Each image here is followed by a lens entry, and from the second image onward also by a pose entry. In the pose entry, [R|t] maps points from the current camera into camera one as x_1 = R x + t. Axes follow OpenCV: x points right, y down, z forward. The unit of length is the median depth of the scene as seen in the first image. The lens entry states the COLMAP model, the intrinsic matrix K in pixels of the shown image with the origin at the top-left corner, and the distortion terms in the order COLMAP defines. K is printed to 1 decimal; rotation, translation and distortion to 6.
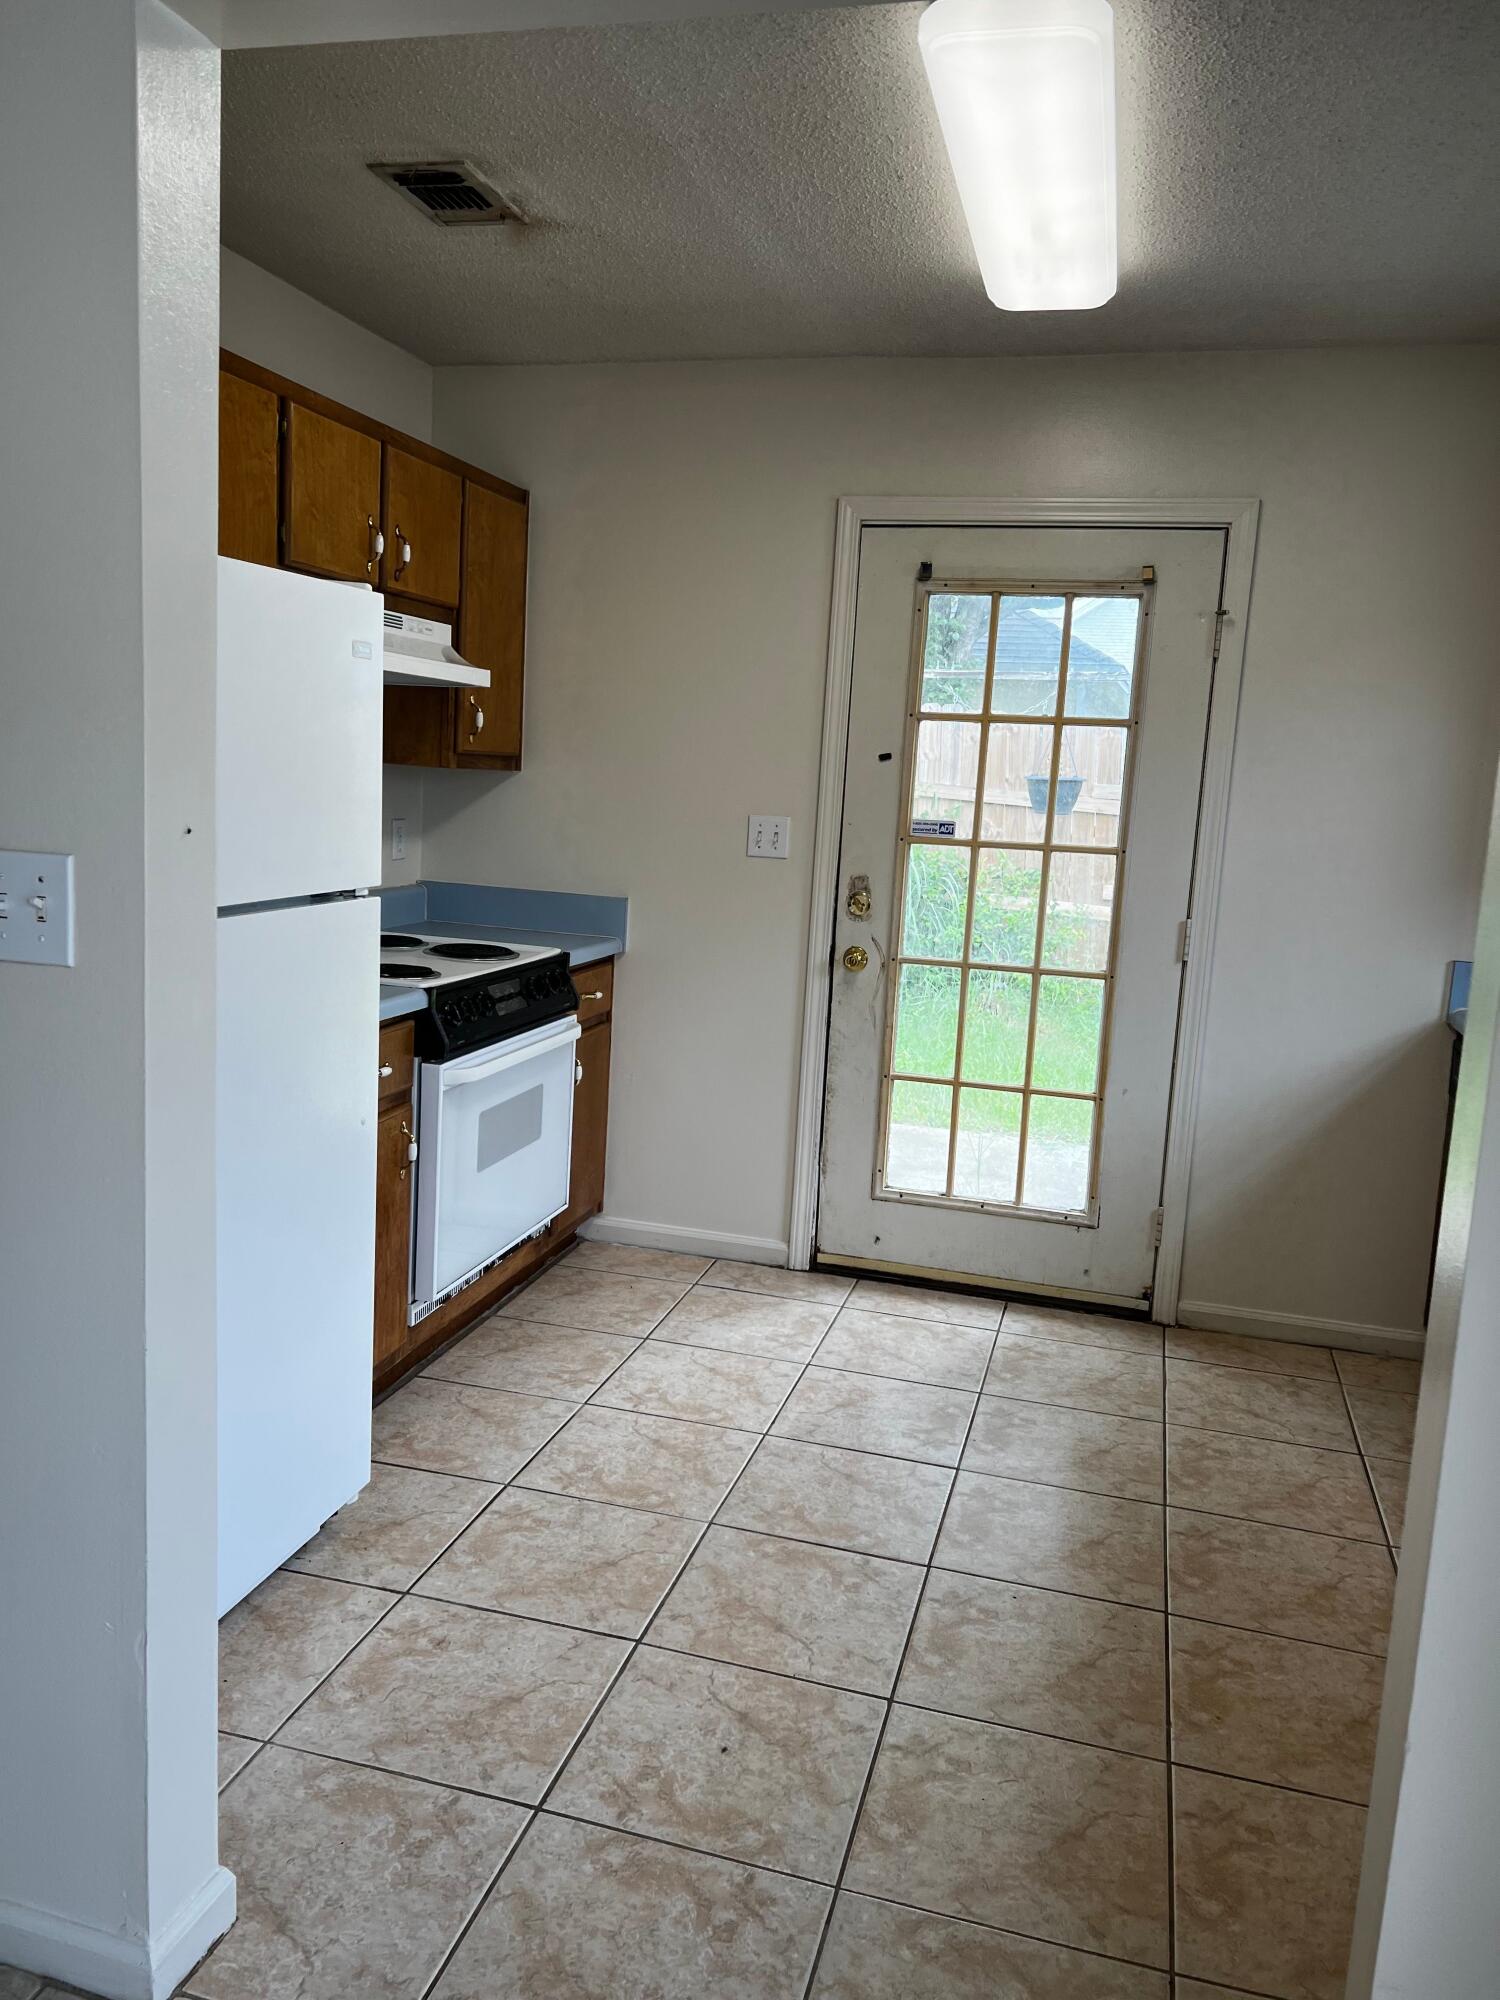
lens RADIAL K [[1500.7, 0, 741.1], [0, 1500.7, 1003.6], [0, 0, 1]] dist [-0.026697, -0.002167]
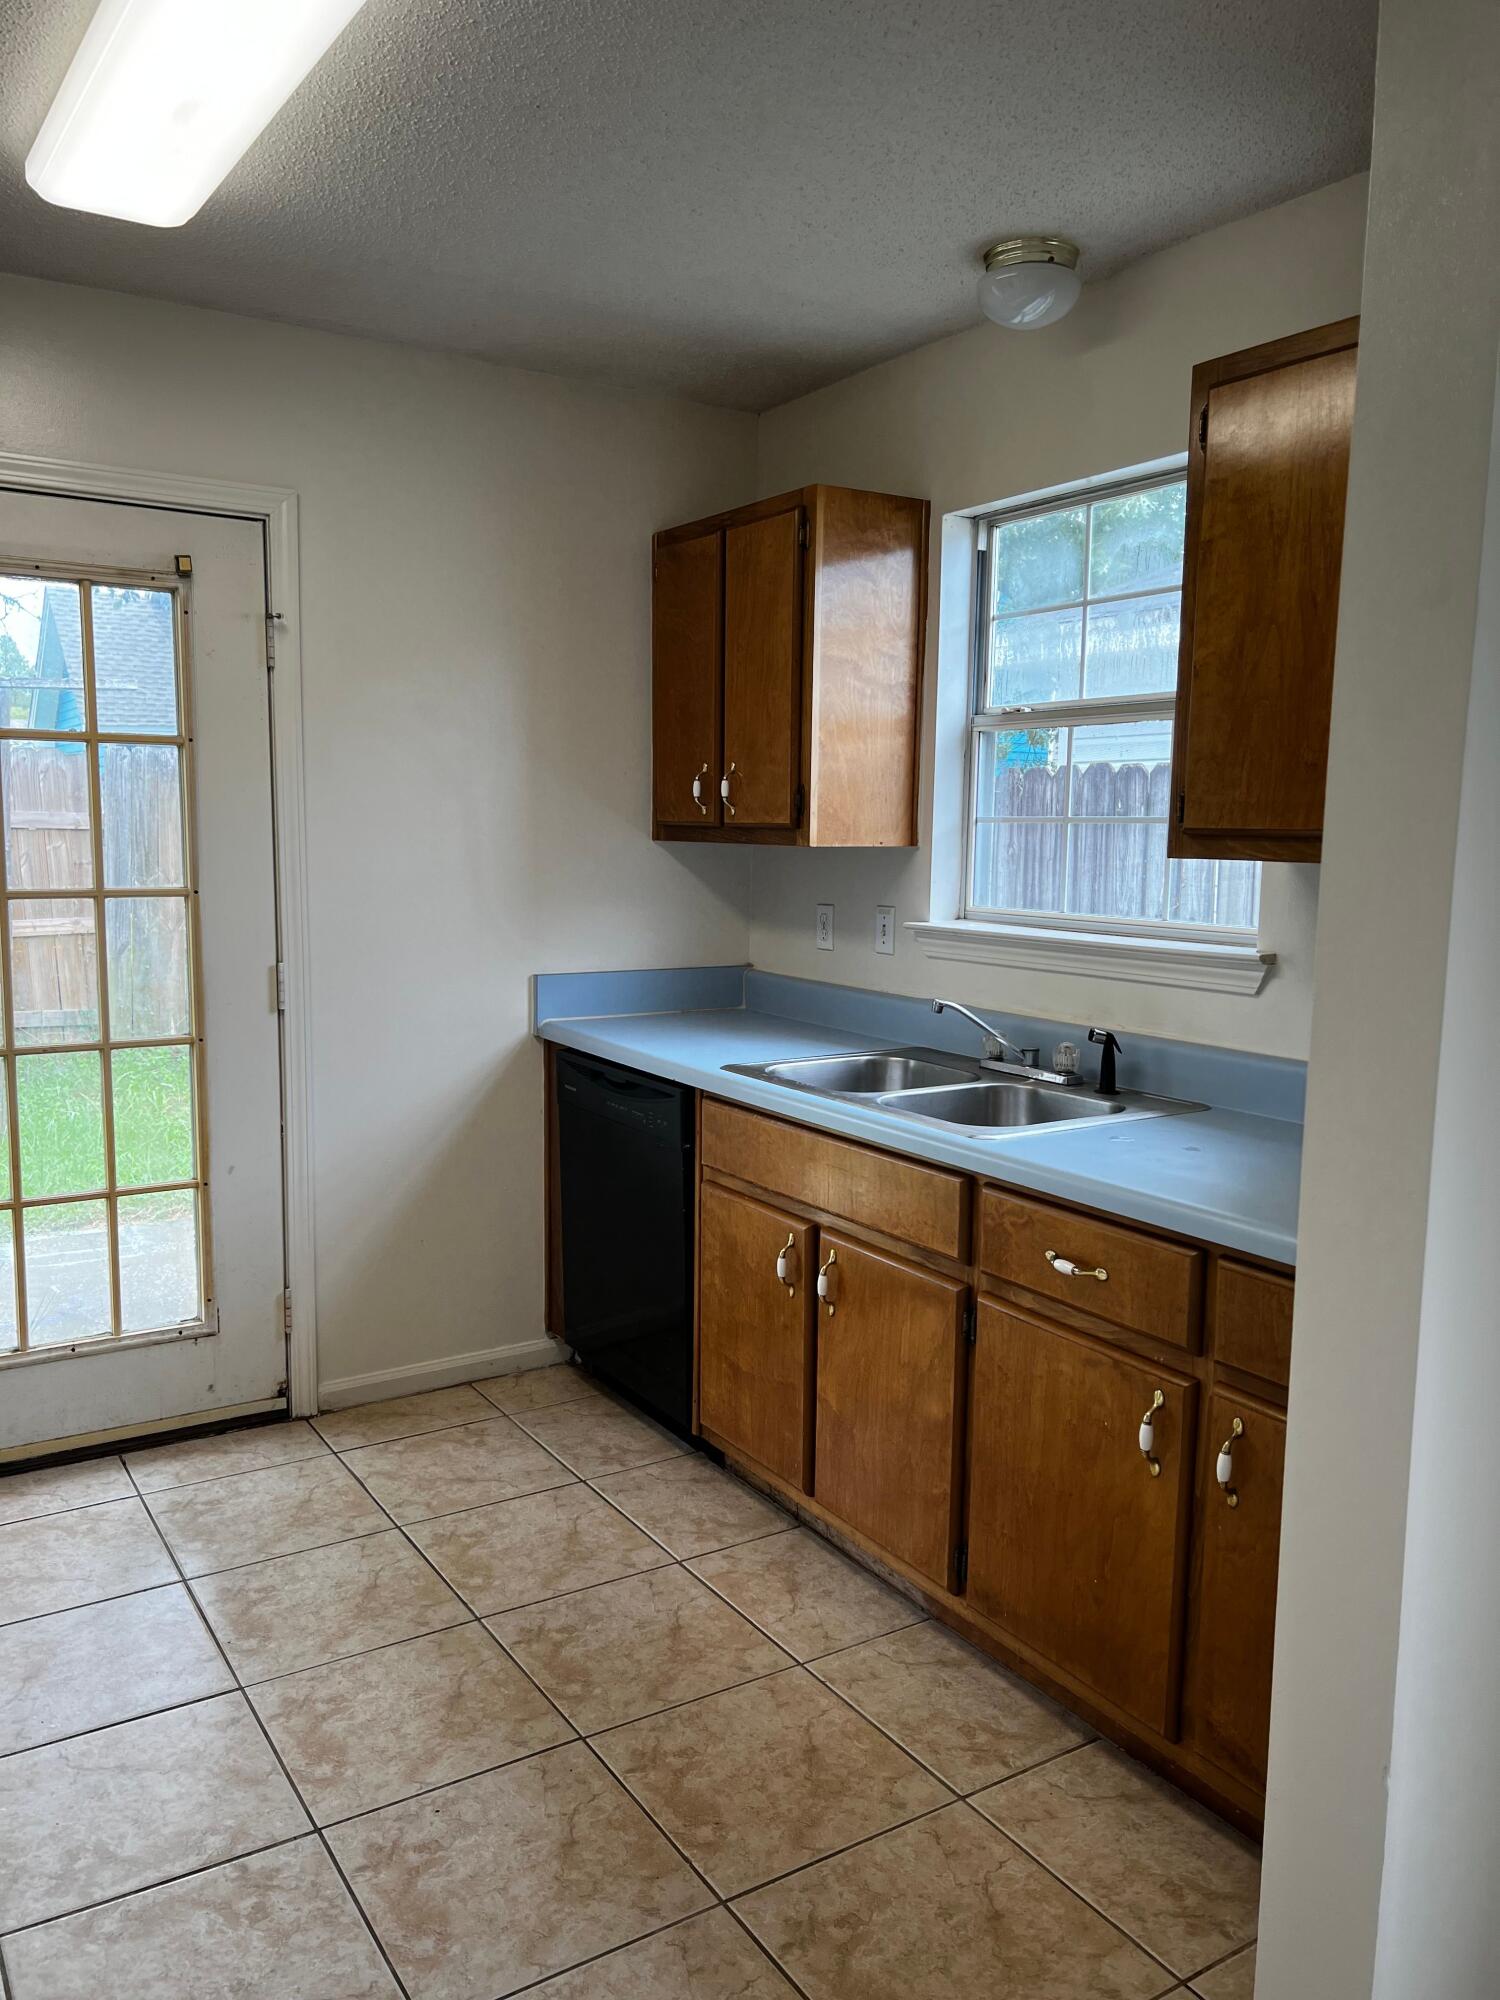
lens RADIAL K [[1487.6, 0, 739.7], [0, 1487.6, 1011.8], [0, 0, 1]] dist [0.044593, -0.064669]
pose [[0.660686, -0.136925, 0.738069, -0.181816], [0.135774, 0.988804, 0.061902, -0.046723], [-0.738282, 0.059312, 0.671879, 0.211972]]
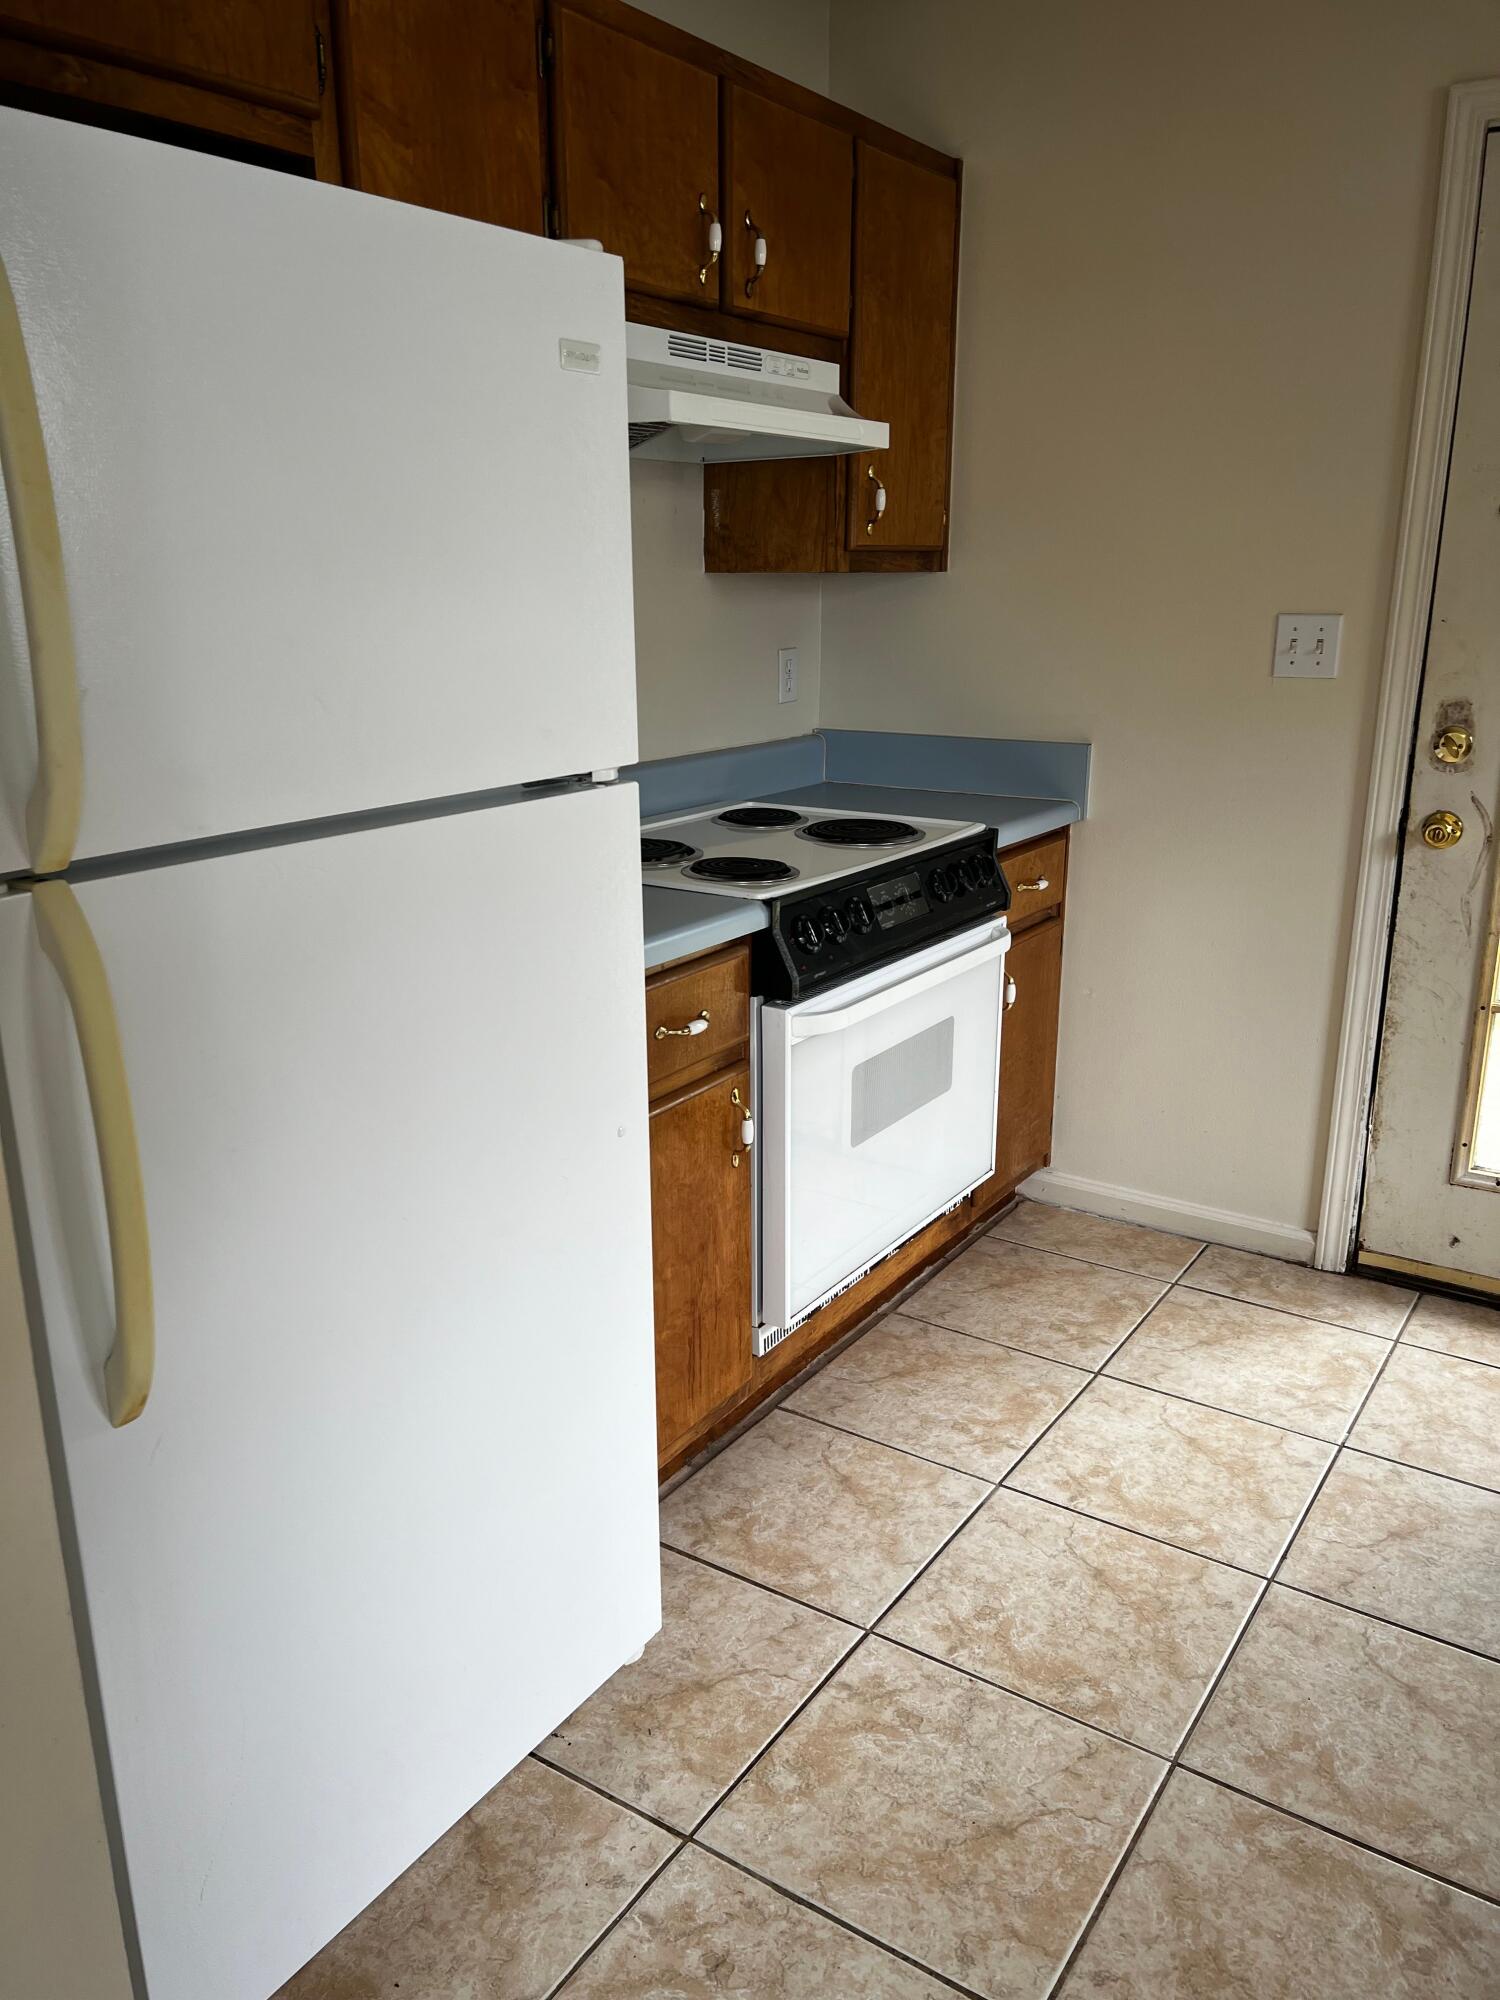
lens RADIAL K [[1487.6, 0, 739.7], [0, 1487.6, 1011.8], [0, 0, 1]] dist [0.044593, -0.064669]
pose [[0.945104, 0.028891, -0.325489, 0.002337], [0.011142, 0.992655, 0.120464, -0.034941], [0.326579, -0.117478, 0.937841, 0.294293]]
